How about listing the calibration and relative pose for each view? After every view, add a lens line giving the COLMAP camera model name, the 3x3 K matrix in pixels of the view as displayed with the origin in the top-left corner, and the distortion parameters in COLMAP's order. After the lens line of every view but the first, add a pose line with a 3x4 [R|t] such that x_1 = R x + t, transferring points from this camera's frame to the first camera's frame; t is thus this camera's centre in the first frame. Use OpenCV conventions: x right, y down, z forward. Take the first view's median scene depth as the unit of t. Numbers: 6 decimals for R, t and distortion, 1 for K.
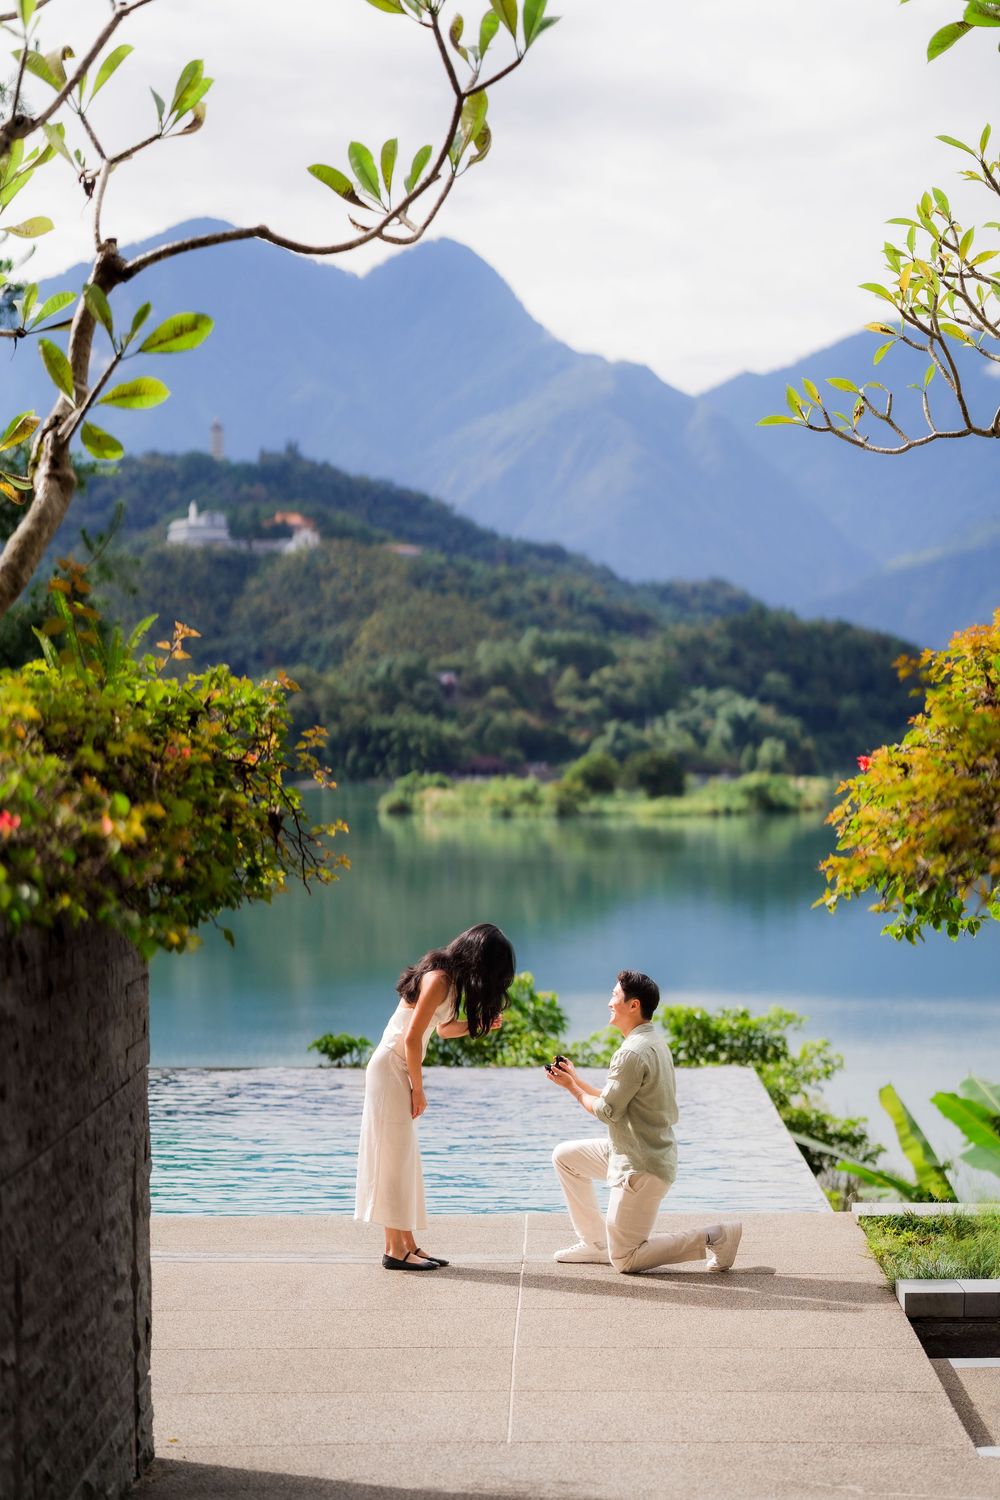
lens RADIAL K [[4156.3, 0, 539.0], [0, 4156.3, 749.8], [0, 0, 1]] dist [0.035865, 0.428222]
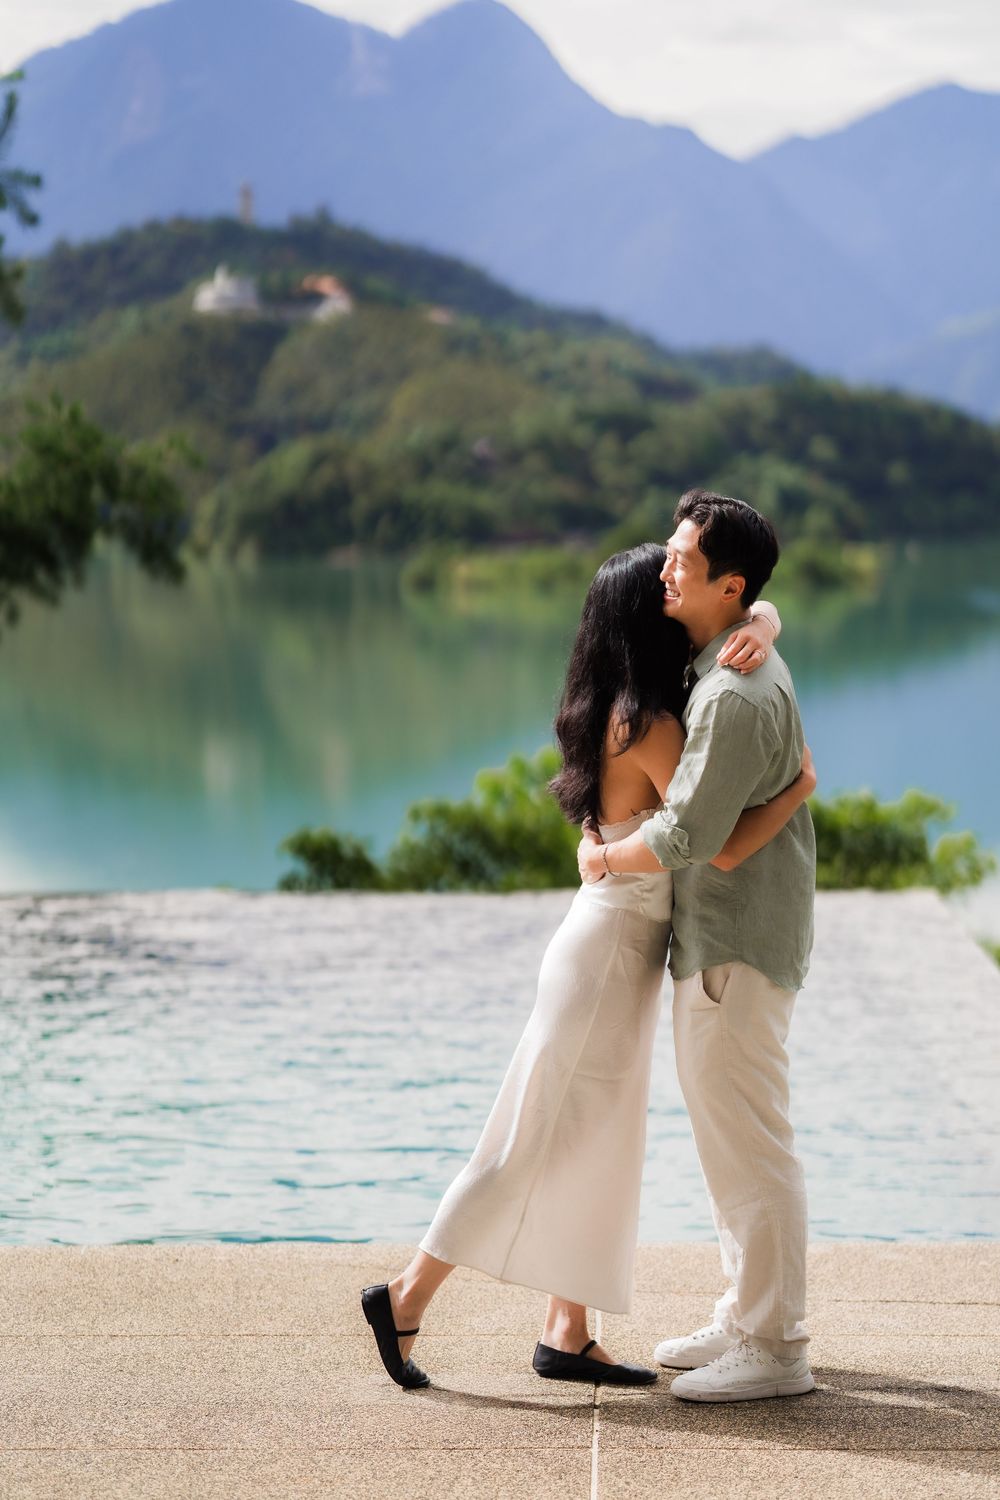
lens RADIAL K [[3776.0, 0, 419.1], [0, 3776.0, 753.7], [0, 0, 1]] dist [0.108984, -0.737884]
pose [[0.999138, -0.002359, -0.041455, -0.001975], [0.004593, 0.998537, 0.053883, 0.018000], [0.041268, -0.054027, 0.997686, 0.322434]]
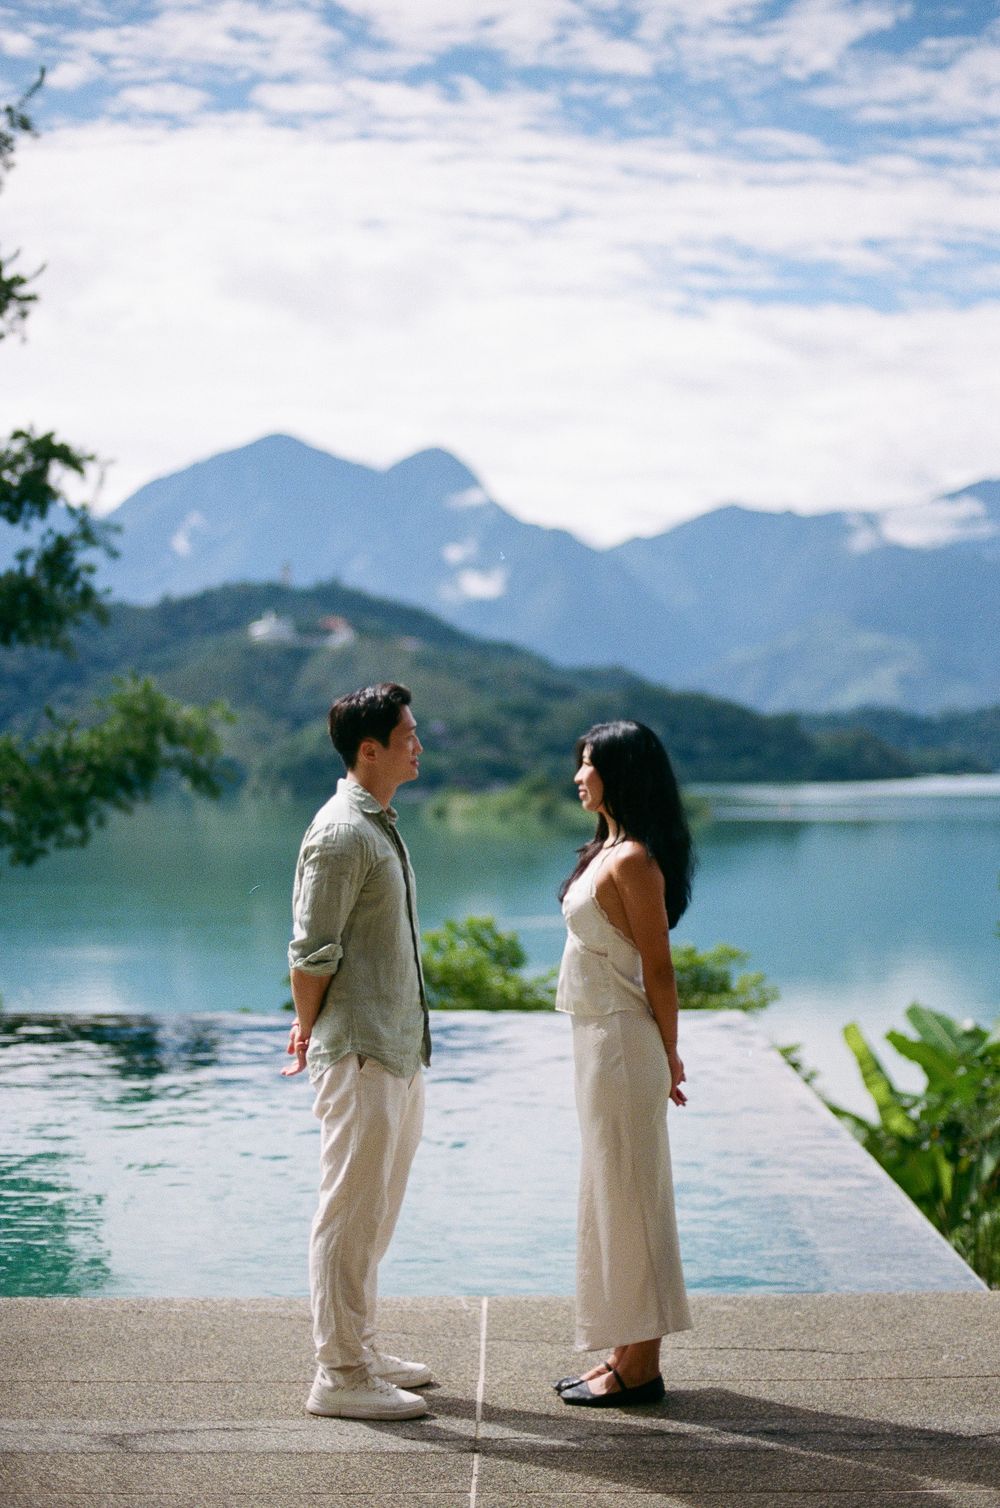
lens RADIAL K [[2378.4, 0, 453.2], [0, 2378.4, 756.7], [0, 0, 1]] dist [0.154200, -1.369469]
pose [[0.999806, -0.003325, -0.019408, 0.000922], [0.002986, 0.999843, -0.017485, 0.023718], [0.019463, 0.017424, 0.999659, 0.379234]]
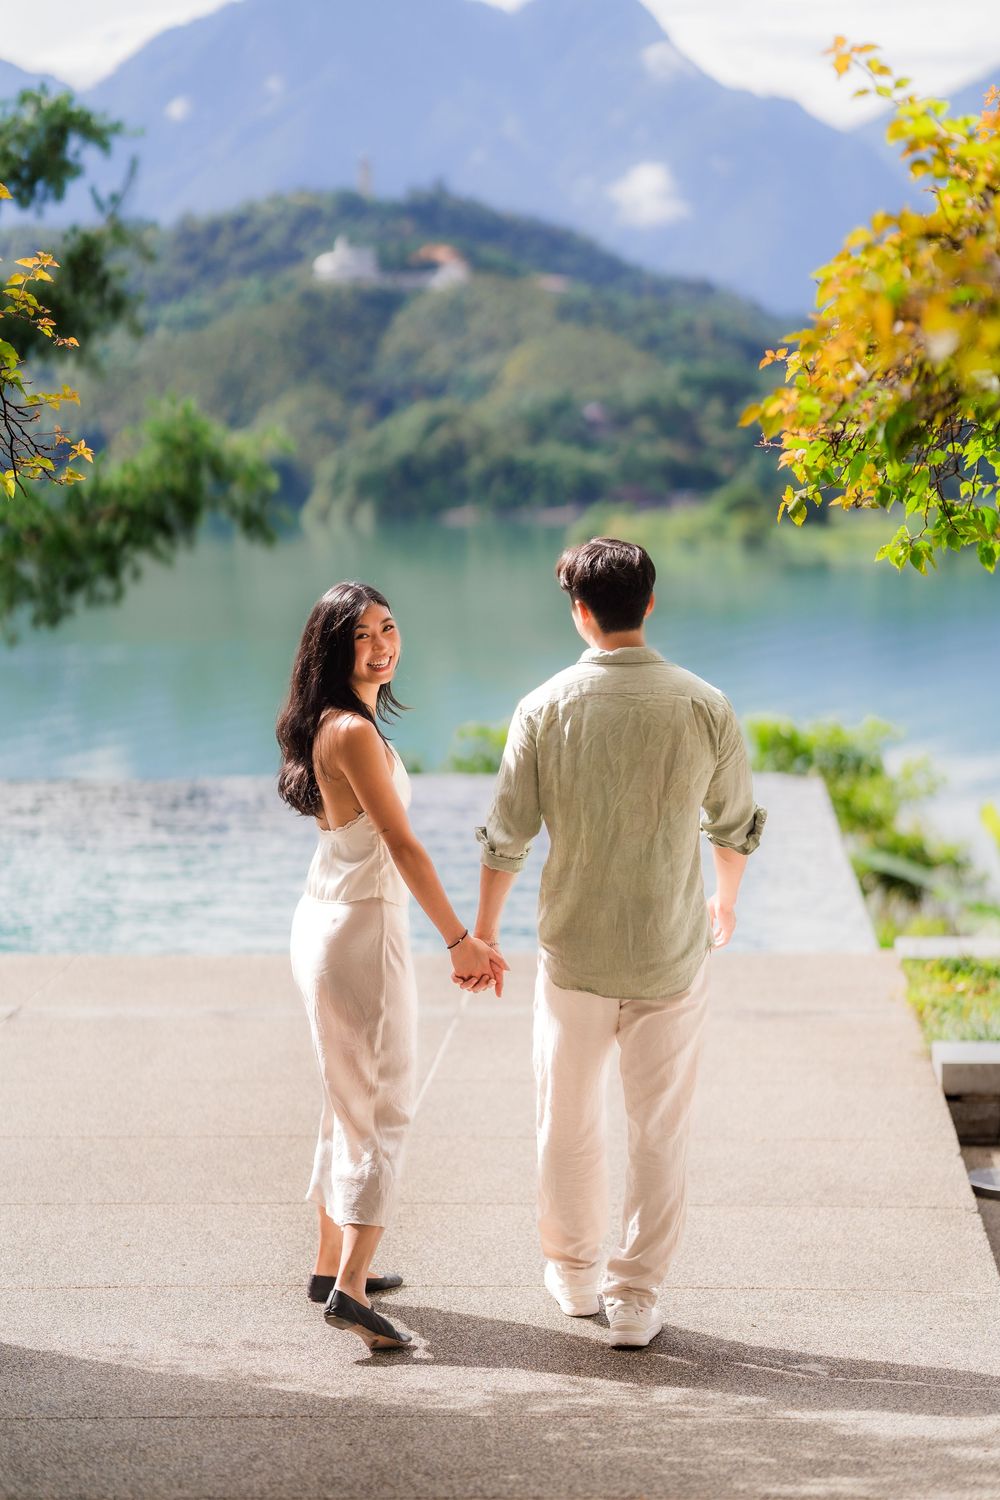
lens RADIAL K [[3888.1, 0, 435.6], [0, 3888.1, 784.0], [0, 0, 1]] dist [0.132627, -0.989098]
pose [[0.997274, -0.002366, -0.073754, 0.025098], [0.007632, 0.997433, 0.071195, 0.014911], [0.073396, -0.071564, 0.994732, 0.151133]]
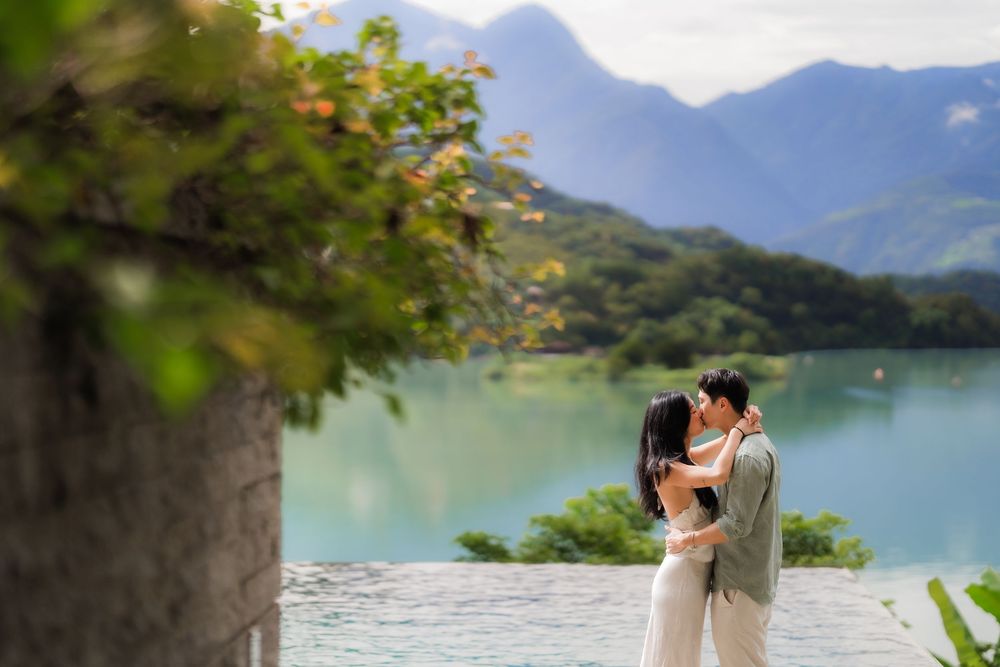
lens RADIAL K [[2517.3, 0, 500.0], [0, 2517.3, 333.5], [0, 0, 1]] dist [0.108984, -0.737884]
pose [[0.999517, 0.005198, -0.030654, -0.017351], [-0.005404, 0.999963, -0.006648, 0.013226], [0.030619, 0.006810, 0.999508, 0.229449]]
